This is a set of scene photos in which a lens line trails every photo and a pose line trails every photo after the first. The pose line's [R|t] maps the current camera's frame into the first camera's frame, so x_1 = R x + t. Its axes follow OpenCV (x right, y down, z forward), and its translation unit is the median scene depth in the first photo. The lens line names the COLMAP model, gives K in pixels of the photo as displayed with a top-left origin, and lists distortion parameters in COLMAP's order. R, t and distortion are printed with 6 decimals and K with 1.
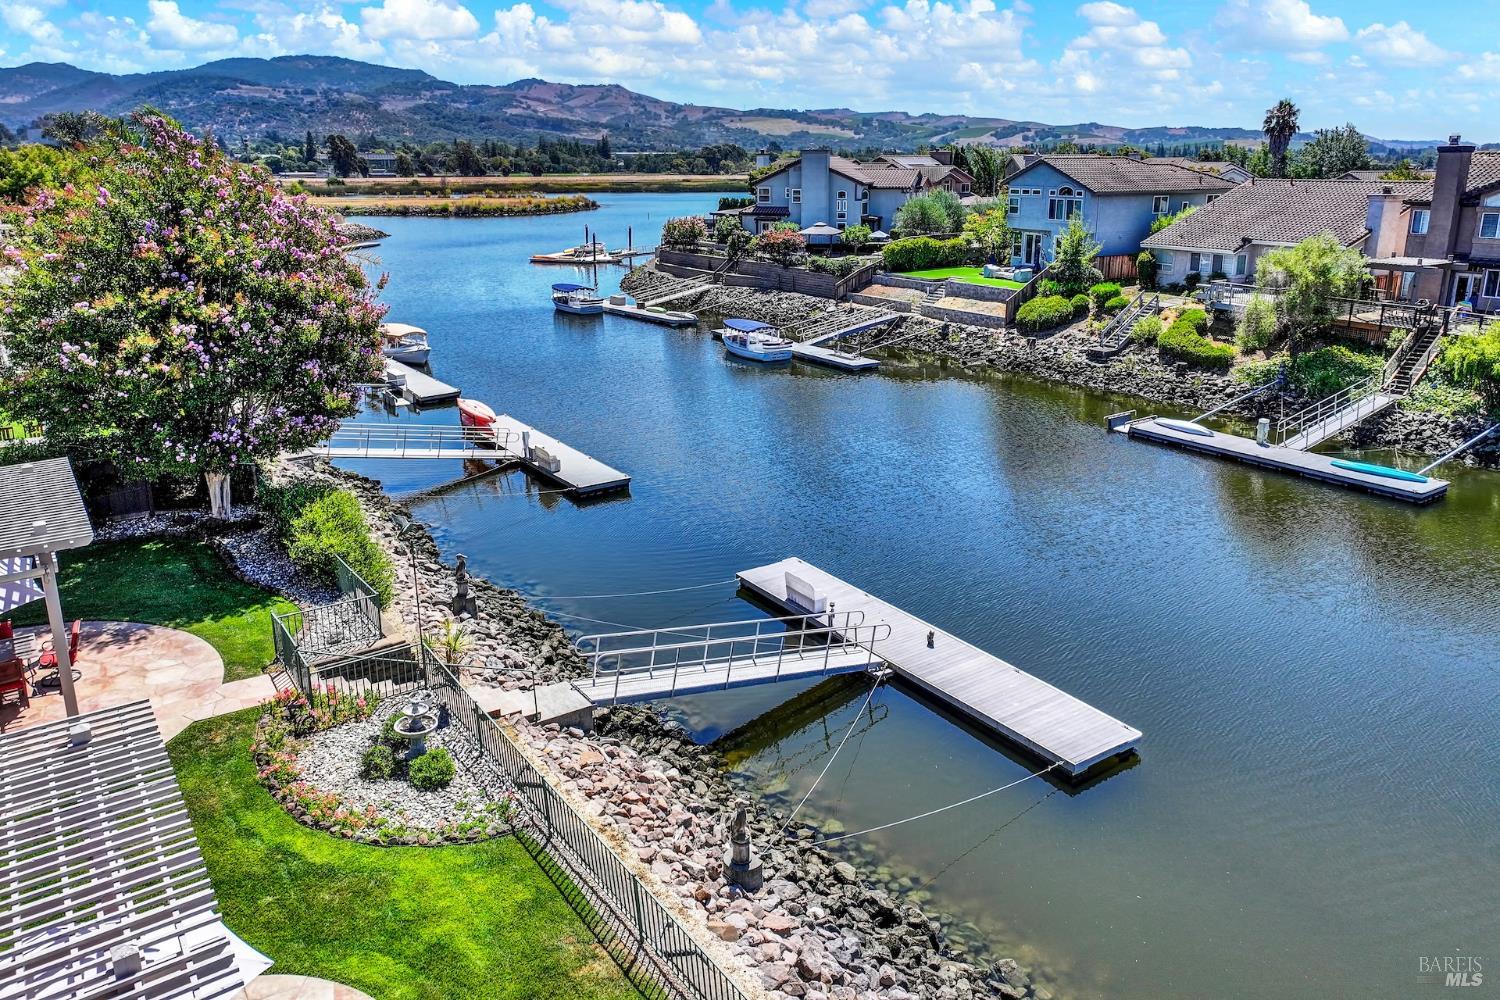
lens RADIAL K [[1046.9, 0, 754.5], [0, 1046.9, 433.5], [0, 0, 1]] dist [0.001098, 0.004047]
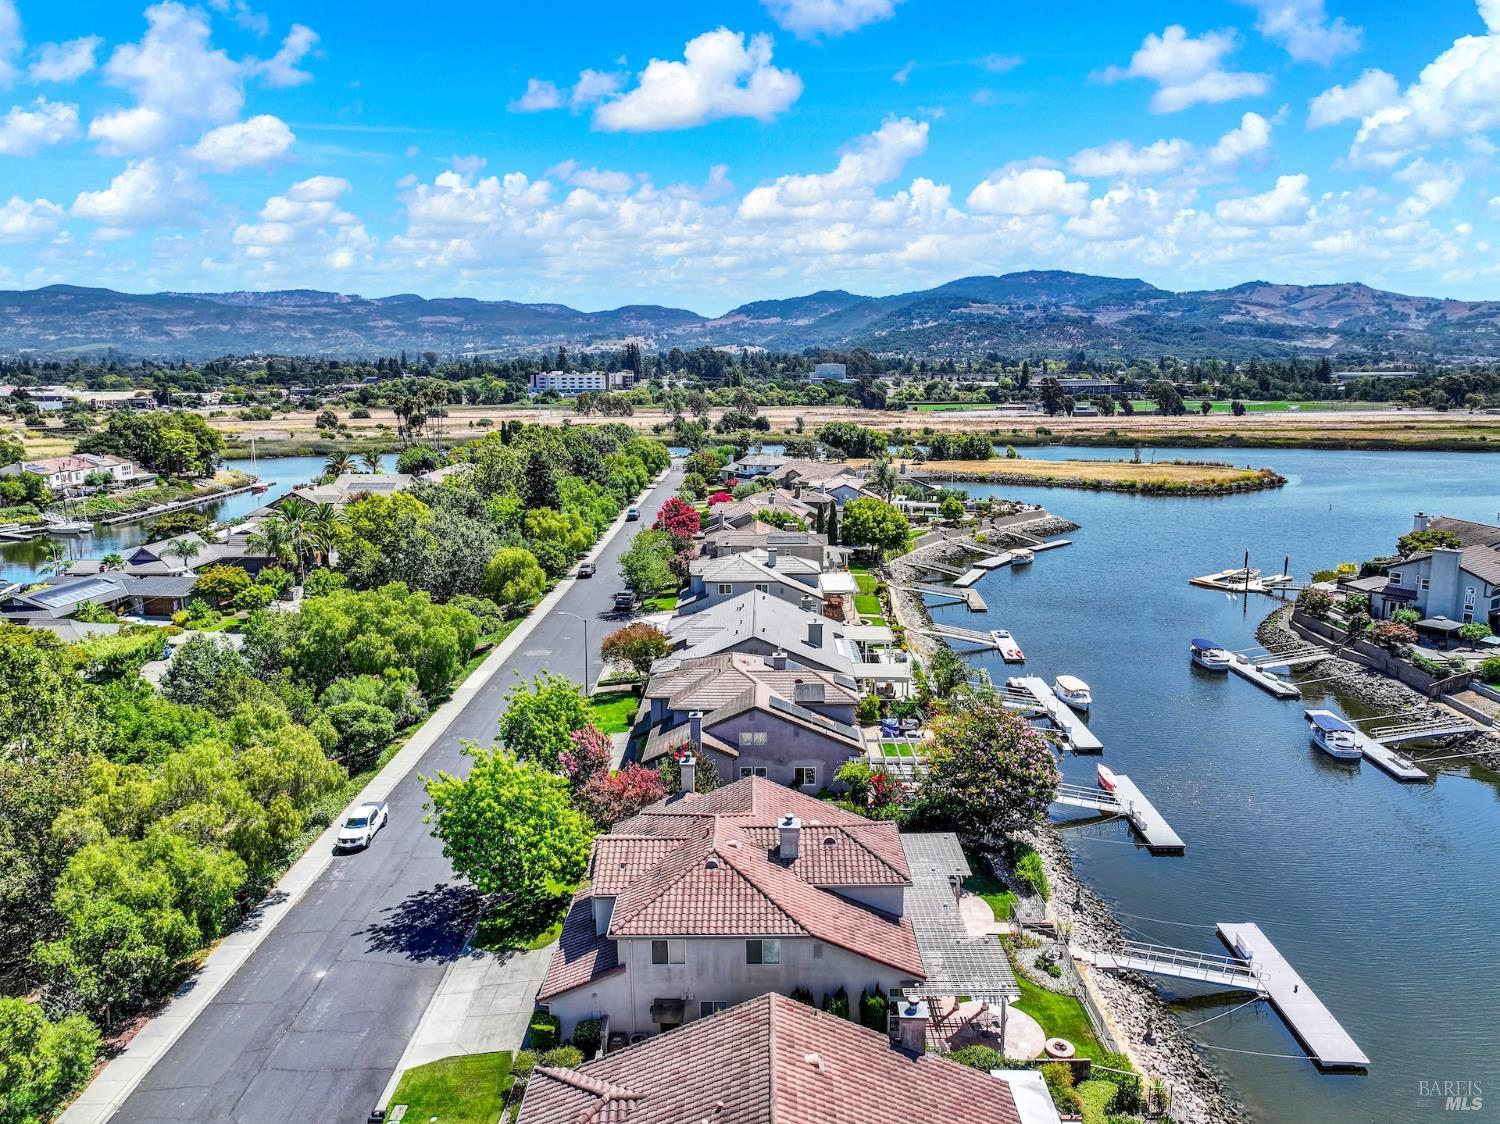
lens RADIAL K [[1045.6, 0, 759.5], [0, 1045.6, 560.7], [0, 0, 1]] dist [-0.001178, 0.017751]
pose [[0.807182, 0.100484, -0.581687, 0.142111], [-0.140056, 0.989868, -0.023354, -0.146955], [0.573447, 0.100320, 0.813077, -0.457842]]
